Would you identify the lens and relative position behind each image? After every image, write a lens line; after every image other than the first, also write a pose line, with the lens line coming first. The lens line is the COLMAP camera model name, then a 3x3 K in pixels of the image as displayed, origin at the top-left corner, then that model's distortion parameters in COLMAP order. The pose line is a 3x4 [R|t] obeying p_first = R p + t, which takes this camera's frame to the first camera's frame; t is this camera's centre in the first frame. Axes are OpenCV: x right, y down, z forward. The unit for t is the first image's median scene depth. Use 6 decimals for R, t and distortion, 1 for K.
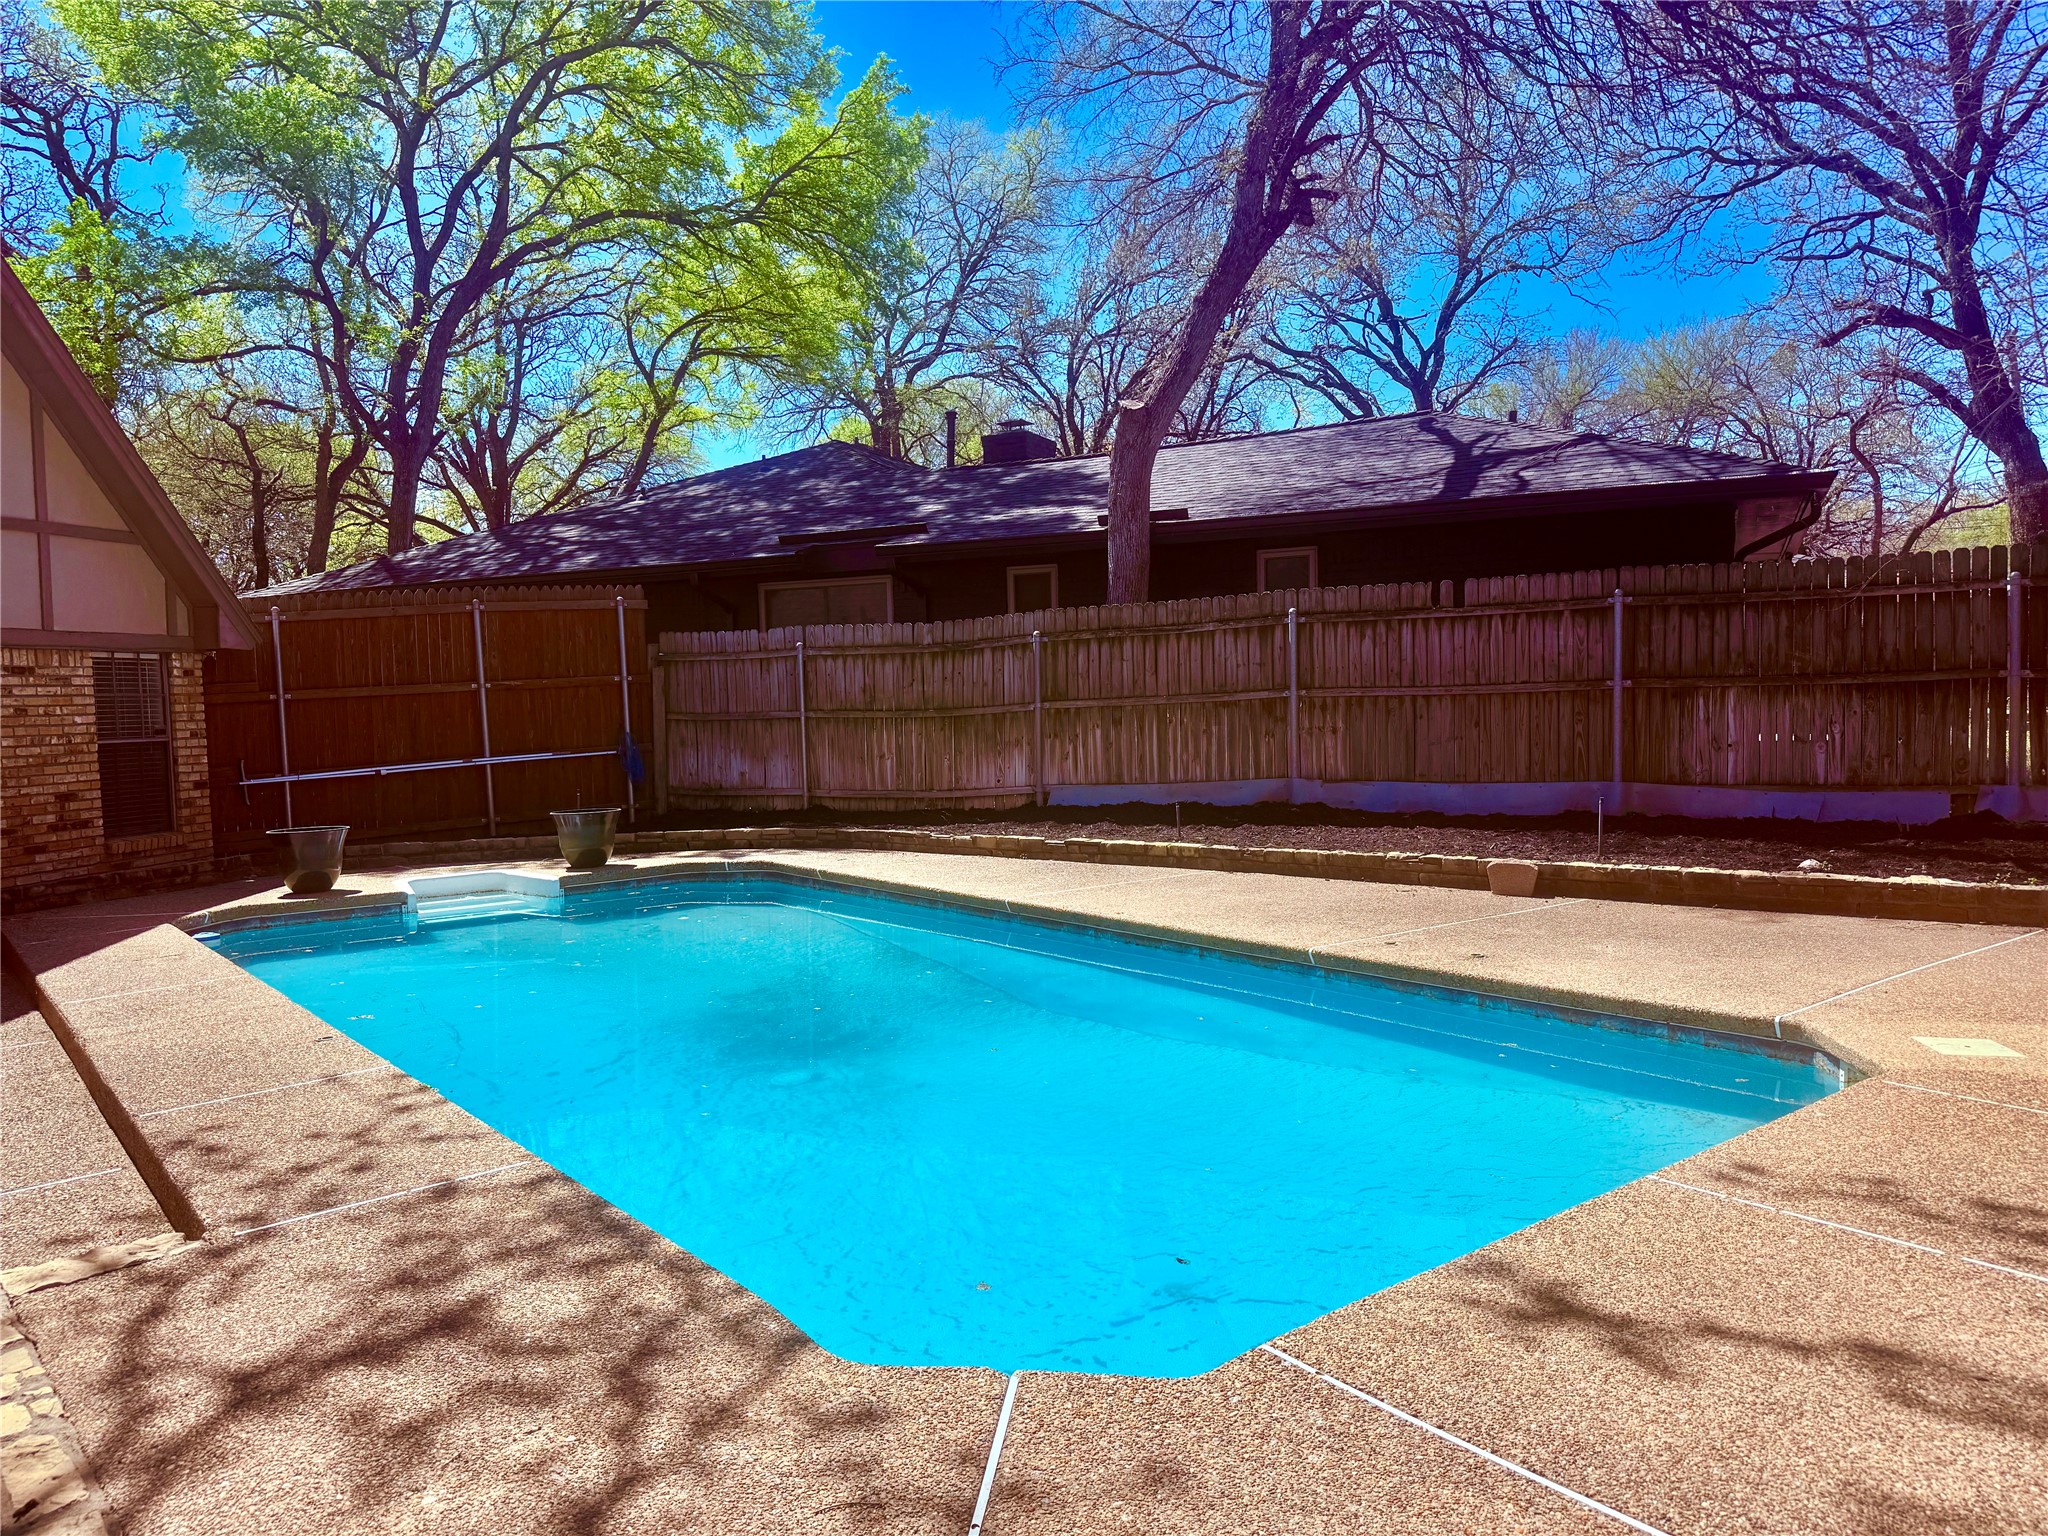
lens RADIAL K [[1437.6, 0, 1024.0], [0, 1437.6, 768.0], [0, 0, 1]] dist [0.062529, -0.062924]
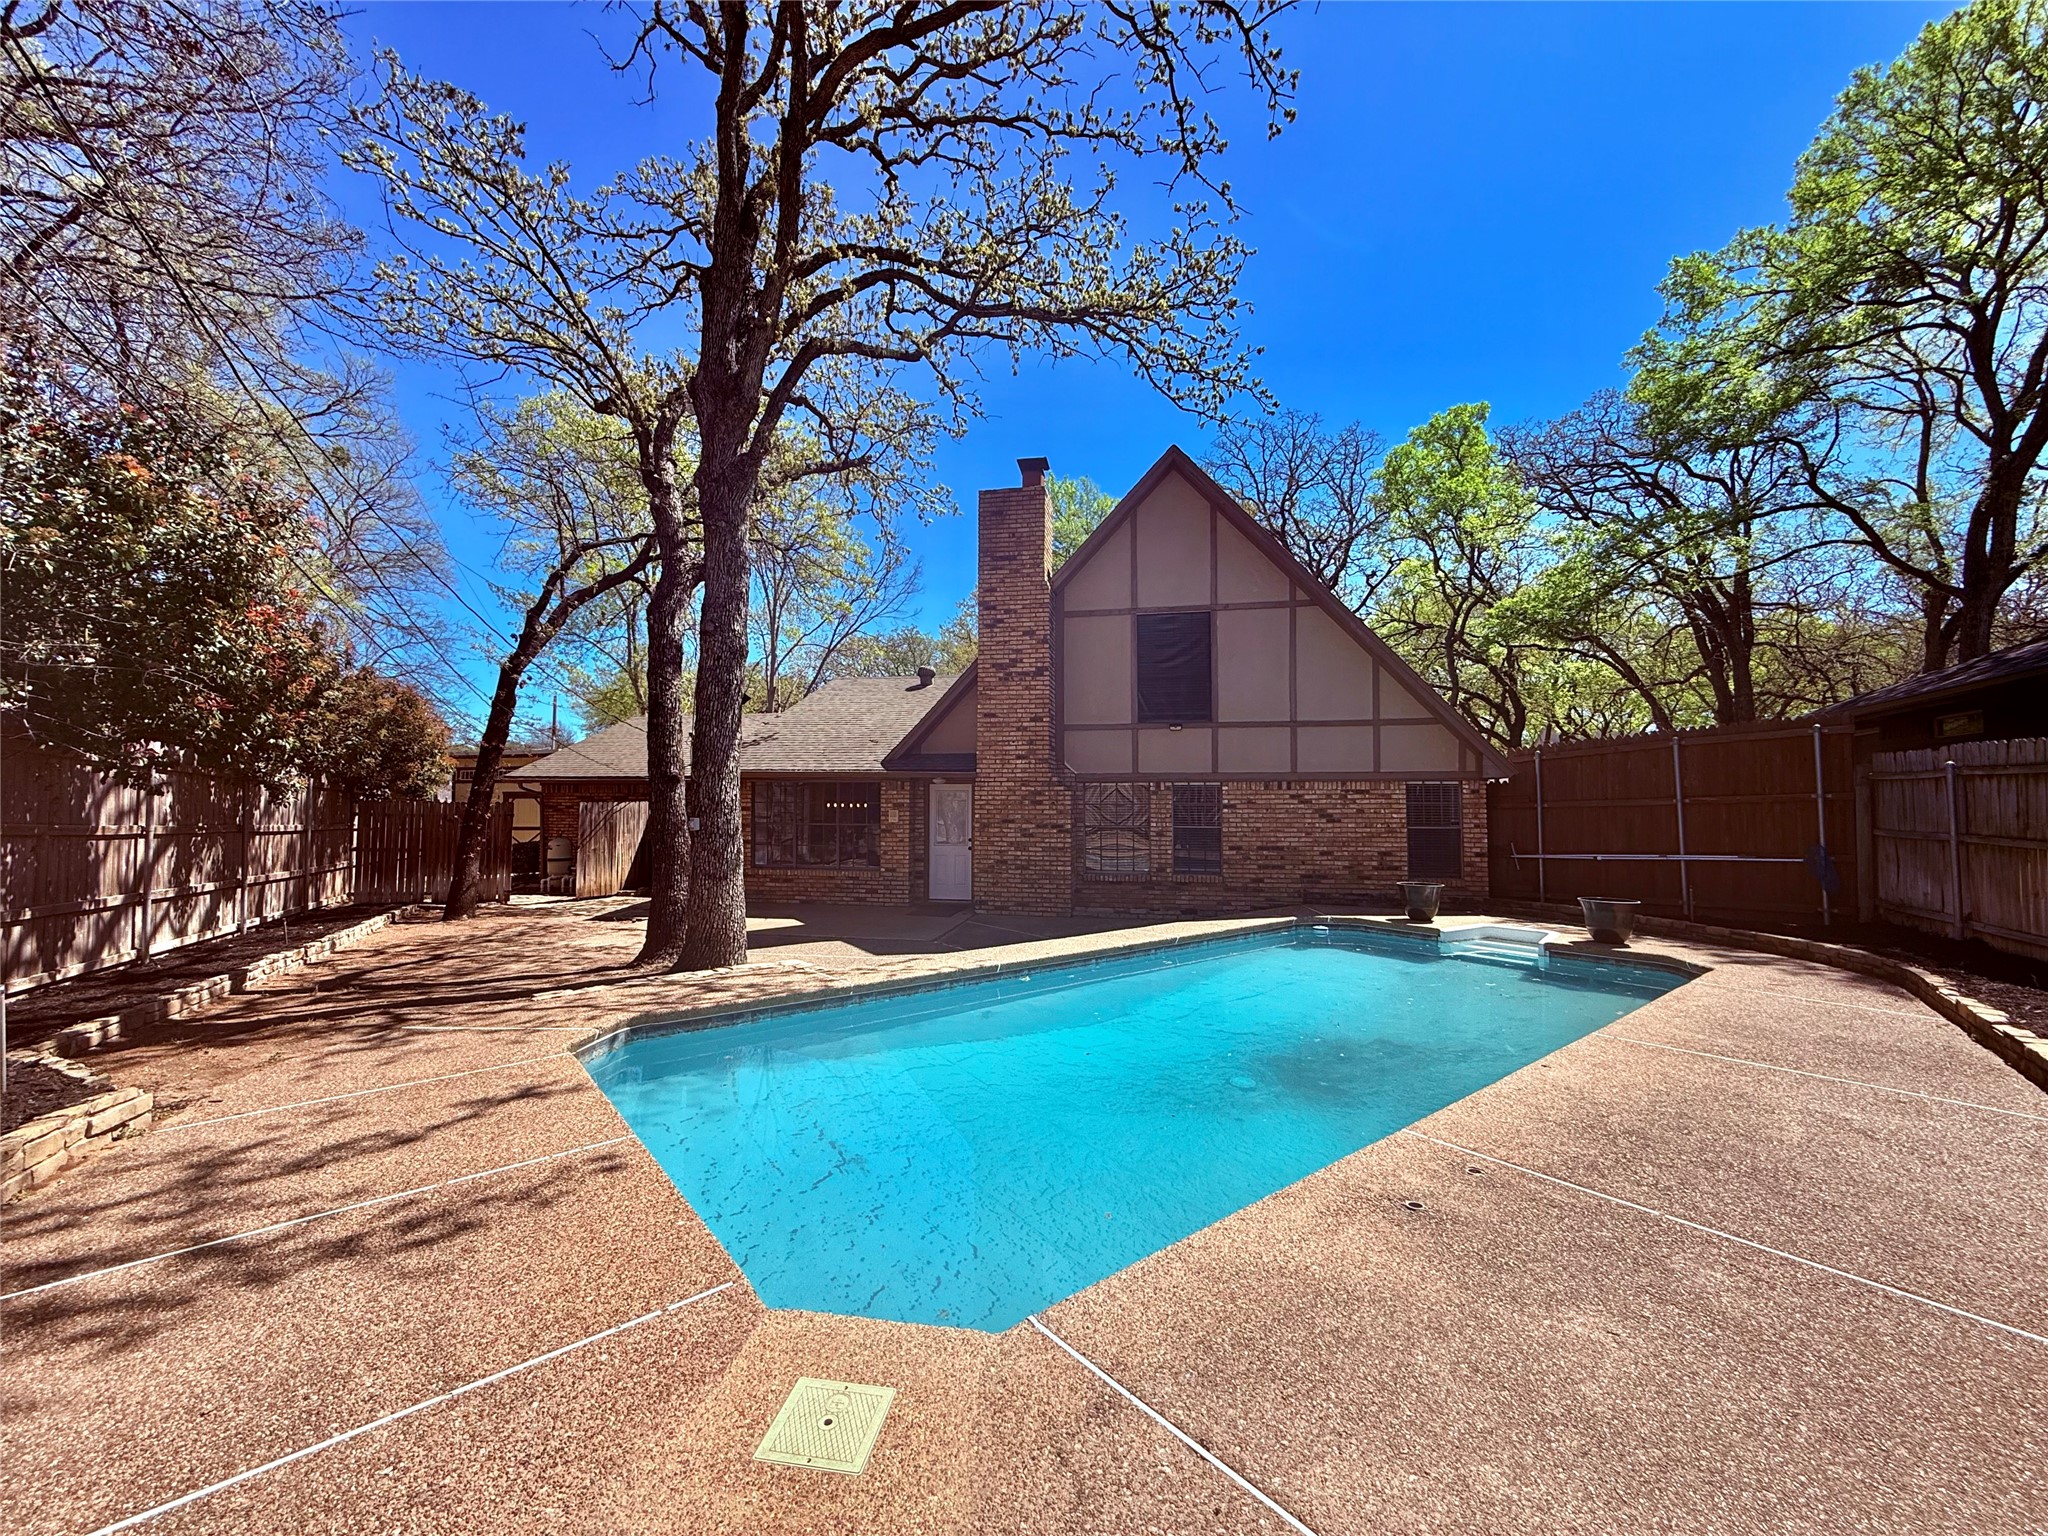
lens RADIAL K [[812.3, 0, 1017.1], [0, 812.3, 770.4], [0, 0, 1]] dist [0.000822, 0.000299]
pose [[-0.006903, -0.014887, -0.999865, 0.466226], [-0.051375, 0.998574, -0.014513, -0.052083], [0.998656, 0.051268, -0.007658, 0.484119]]
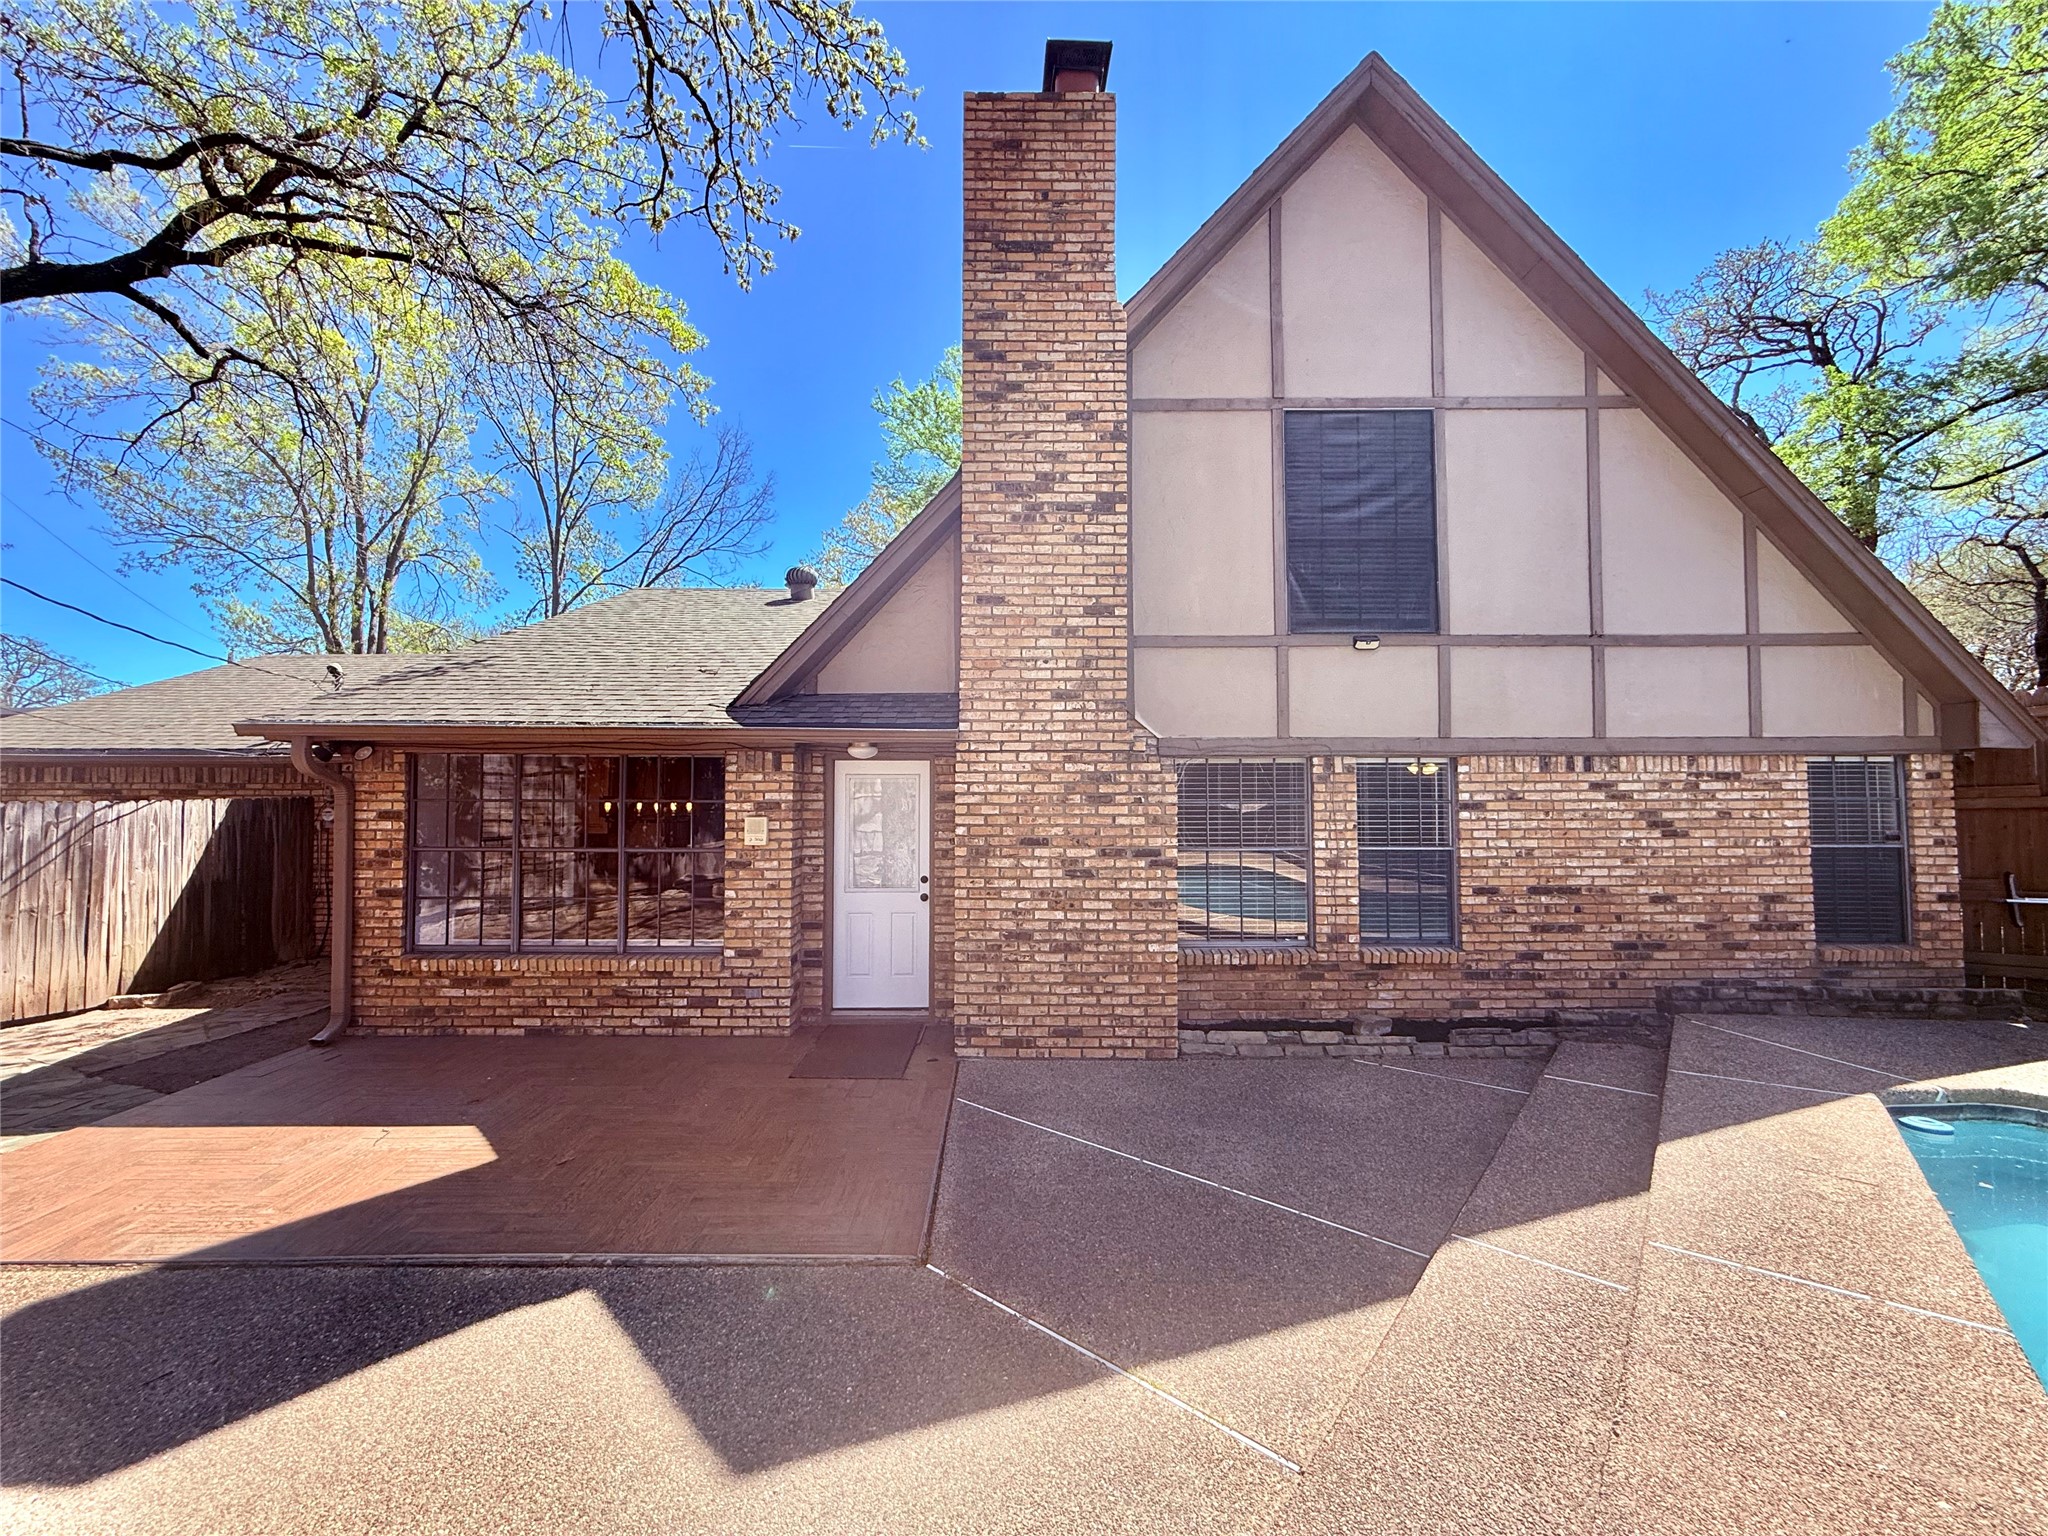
lens RADIAL K [[812.3, 0, 1017.1], [0, 812.3, 770.4], [0, 0, 1]] dist [0.000822, 0.000299]
pose [[0.187580, -0.012483, -0.982170, -0.189506], [-0.052332, 0.998372, -0.022683, -0.028742], [0.980854, 0.055653, 0.186621, 0.360534]]
